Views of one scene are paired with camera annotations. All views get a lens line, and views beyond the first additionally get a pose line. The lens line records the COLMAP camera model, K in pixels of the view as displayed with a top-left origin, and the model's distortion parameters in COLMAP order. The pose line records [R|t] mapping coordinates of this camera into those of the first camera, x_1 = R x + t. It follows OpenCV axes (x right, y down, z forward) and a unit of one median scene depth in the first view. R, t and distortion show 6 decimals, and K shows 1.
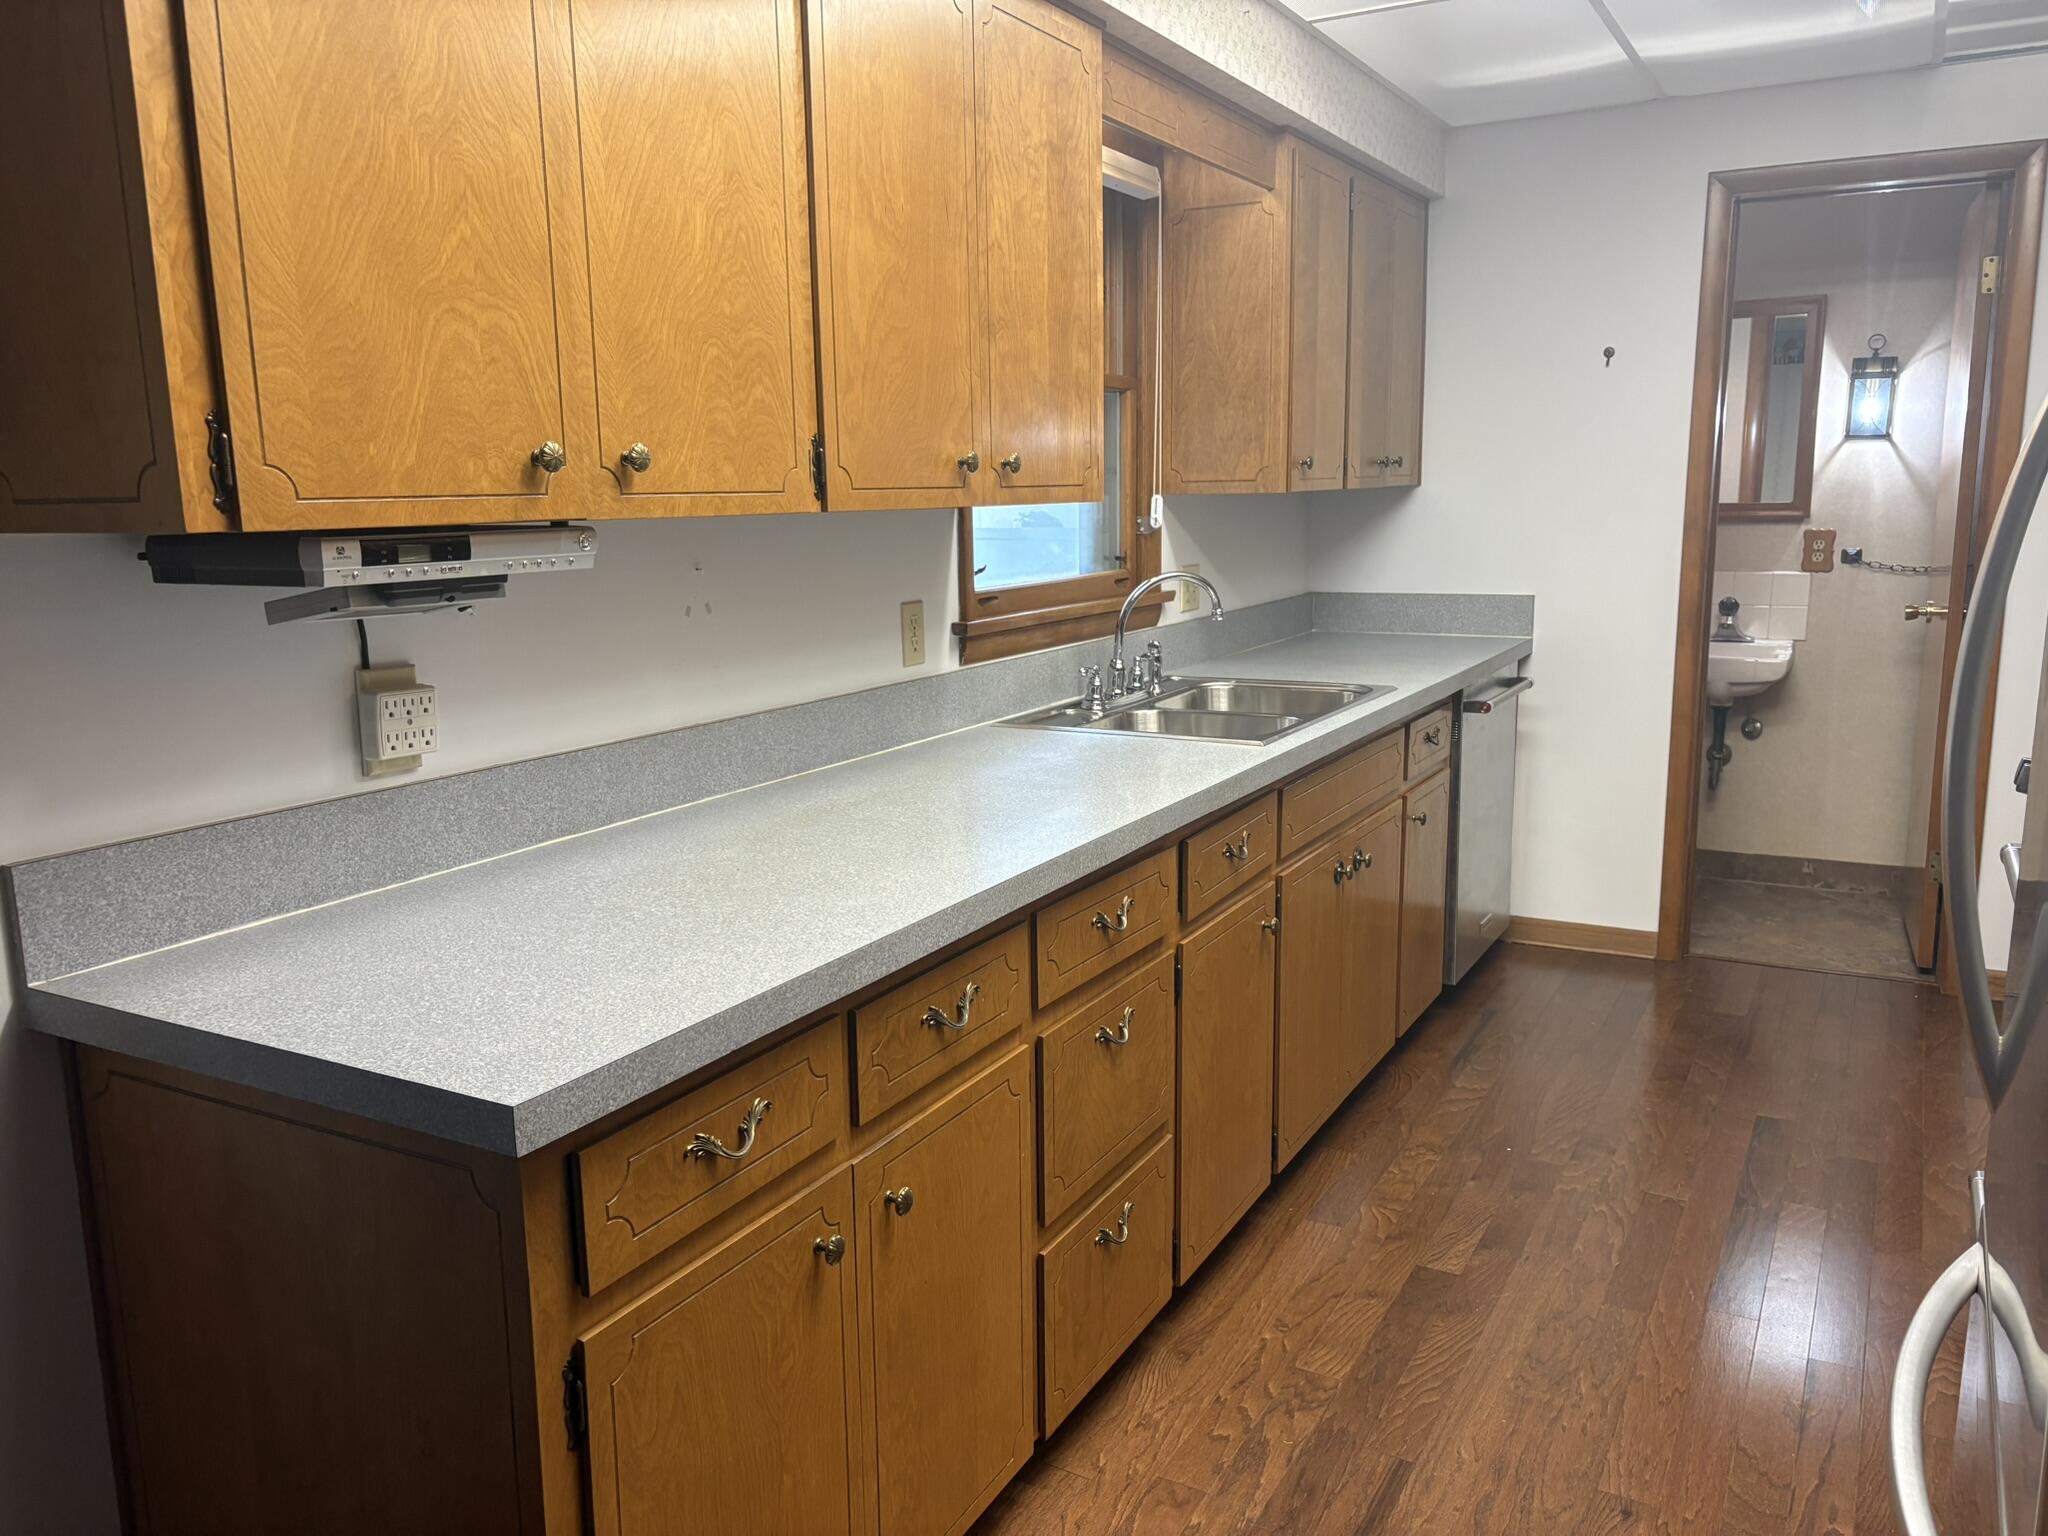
lens RADIAL K [[1547.7, 0, 1014.6], [0, 1547.7, 765.4], [0, 0, 1]] dist [0.042253, -0.048644]
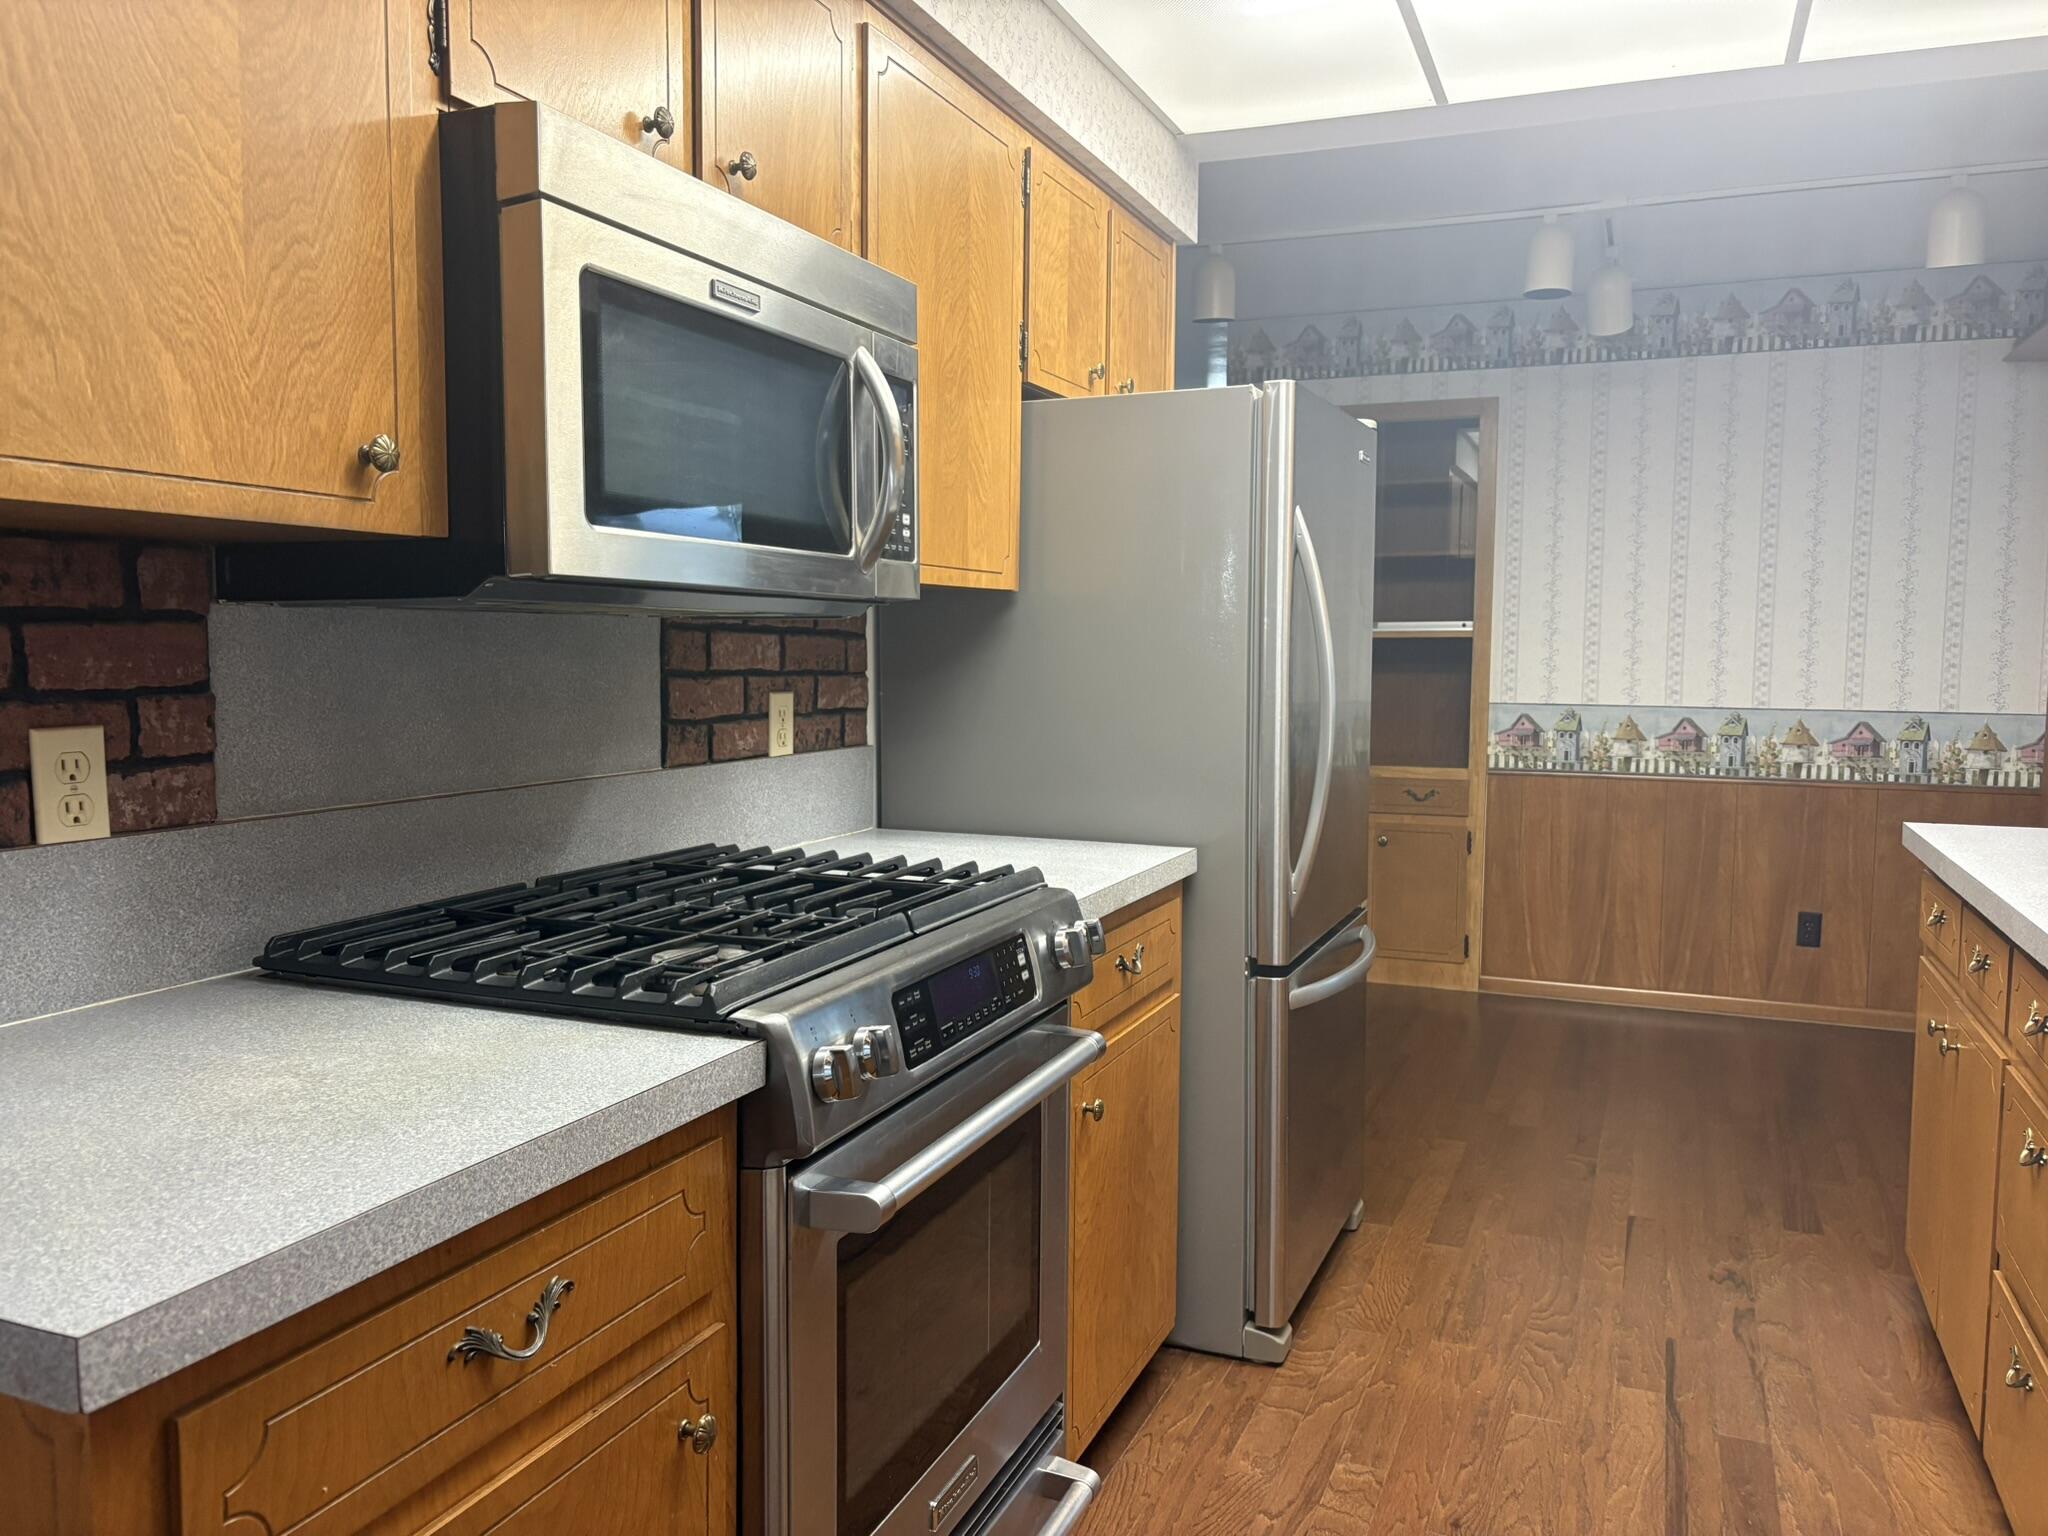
lens RADIAL K [[1547.7, 0, 1016.1], [0, 1547.7, 767.4], [0, 0, 1]] dist [0.042253, -0.048644]
pose [[-0.993427, 0.021520, -0.112429, 0.554121], [-0.008342, 0.965948, 0.258601, -0.204407], [0.114166, 0.257839, -0.959419, 1.286828]]
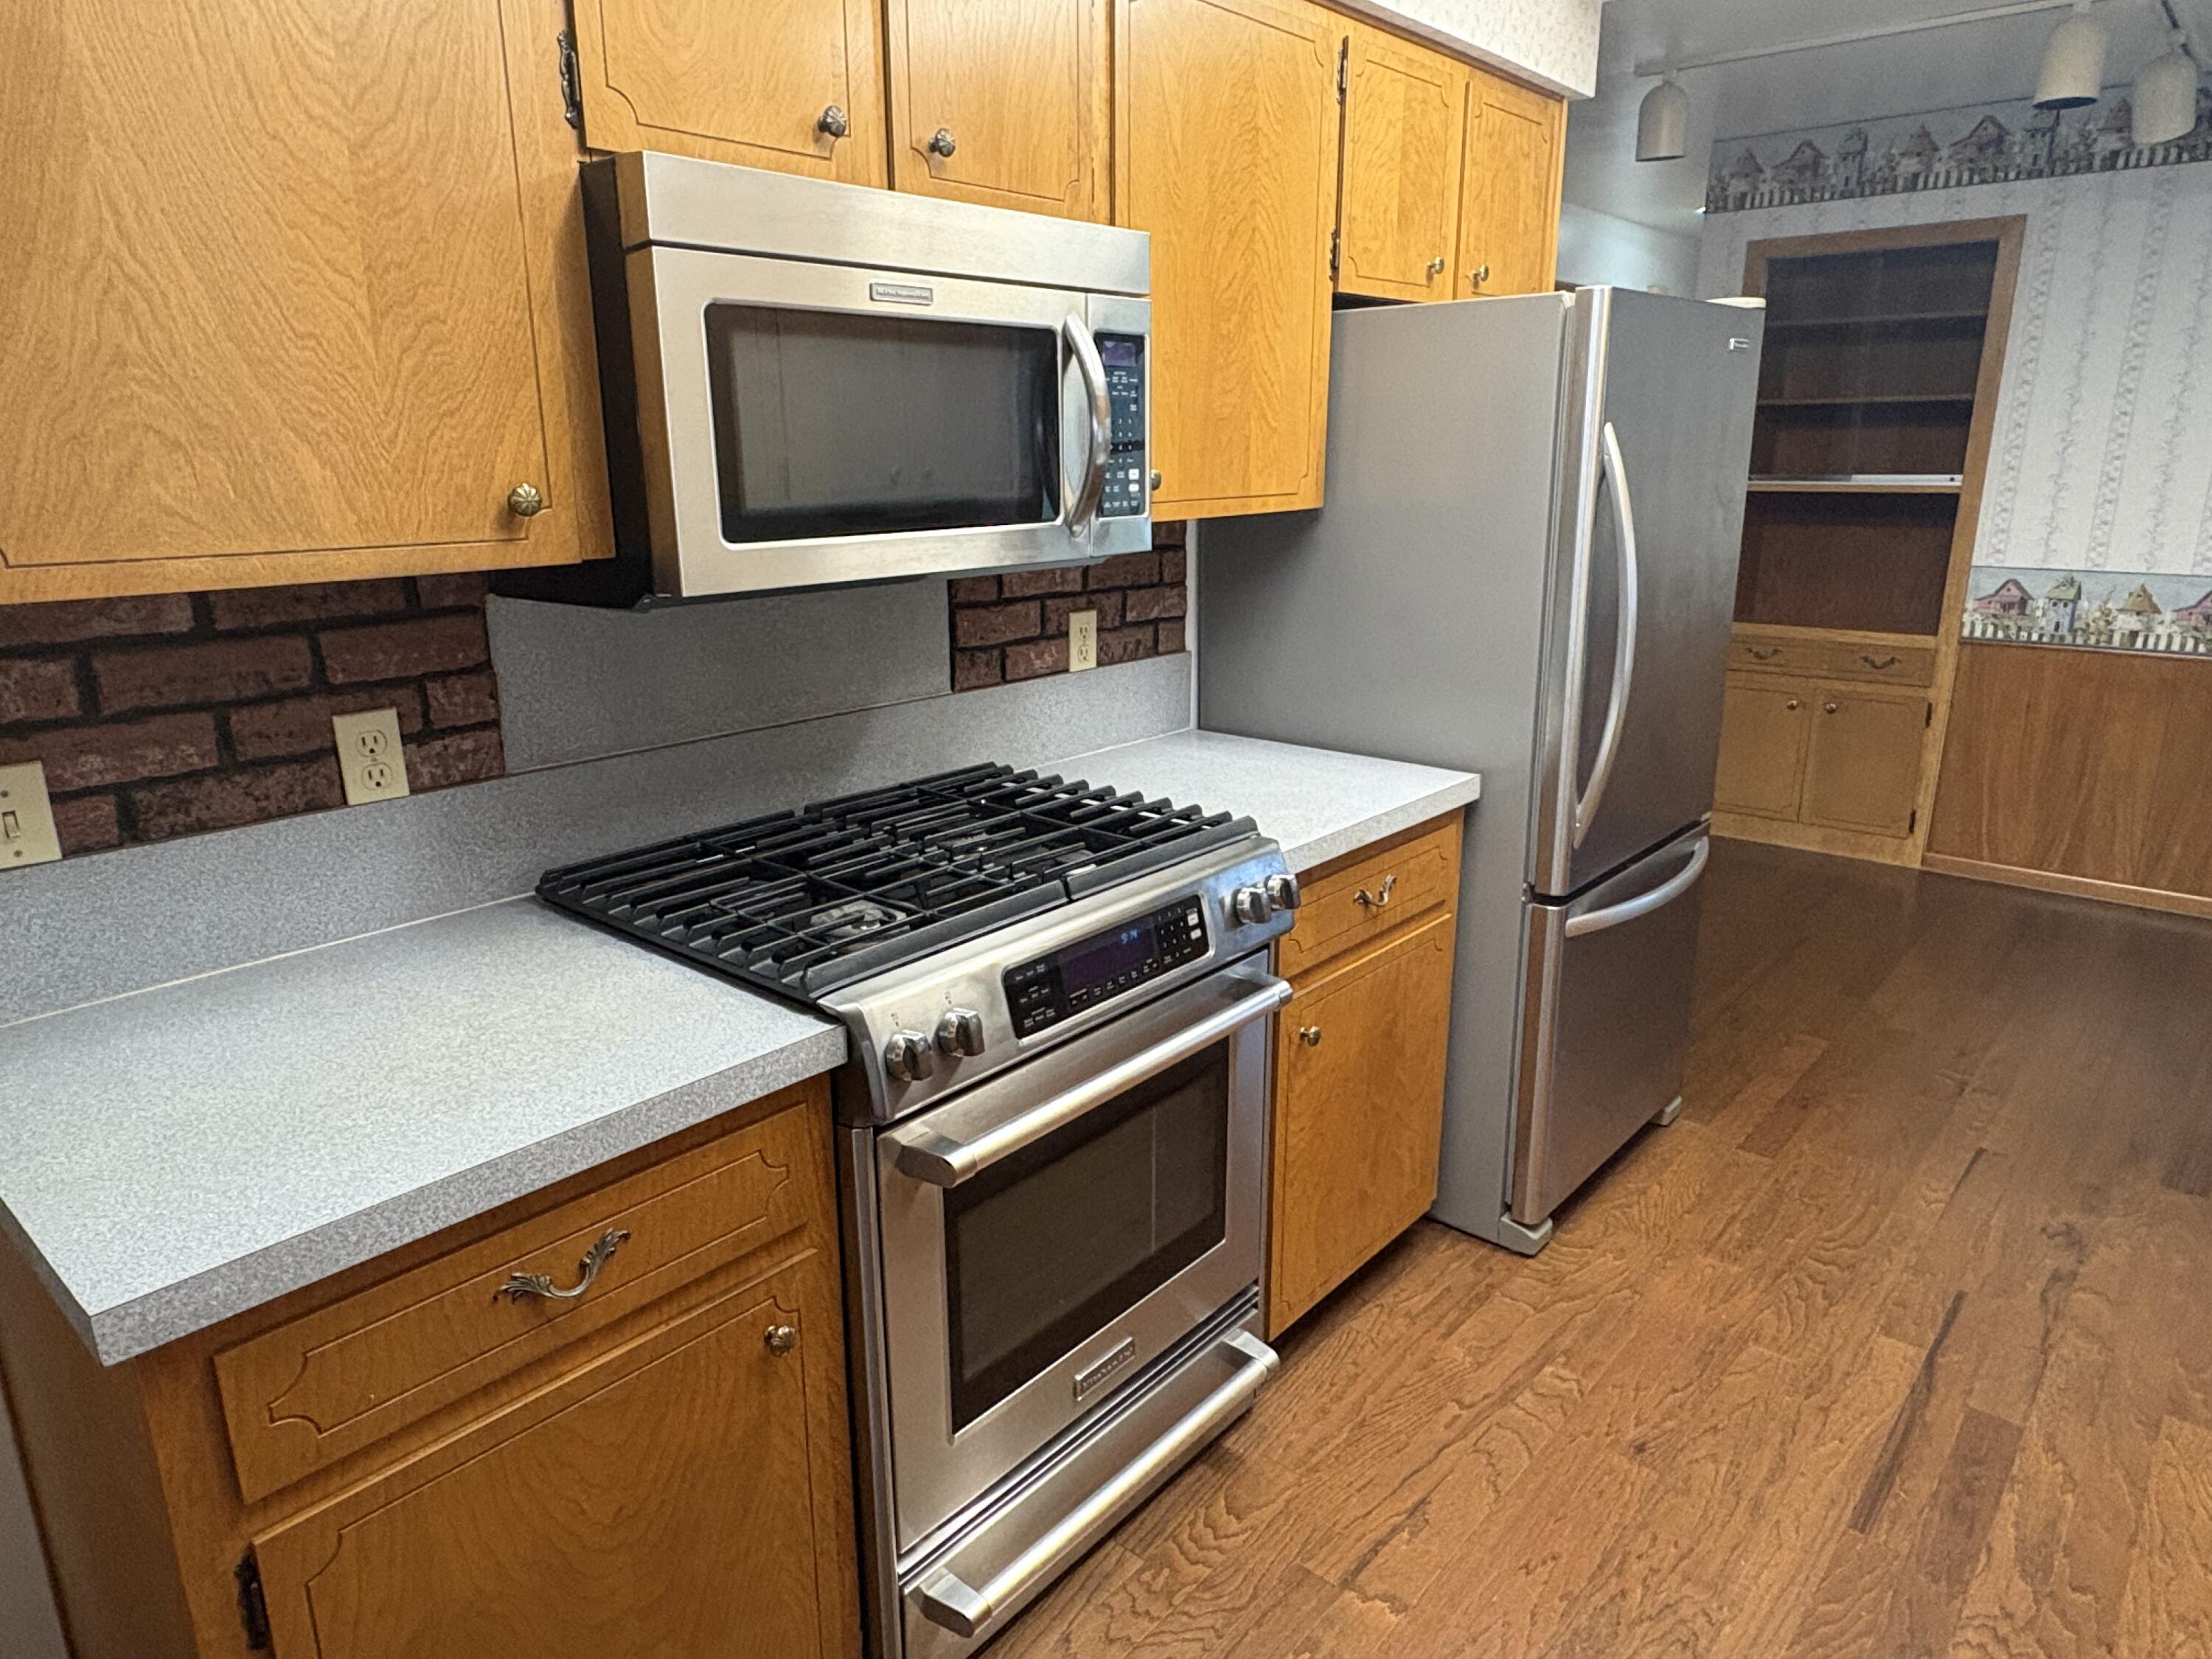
lens RADIAL K [[1393.9, 0, 1091.0], [0, 1393.9, 827.7], [0, 0, 1]] dist [-0.011026, 0.011346]
pose [[-0.977320, -0.030742, 0.209523, 0.403445], [0.063194, 0.901988, 0.427111, -0.260196], [-0.202118, 0.430665, -0.879589, 1.224707]]
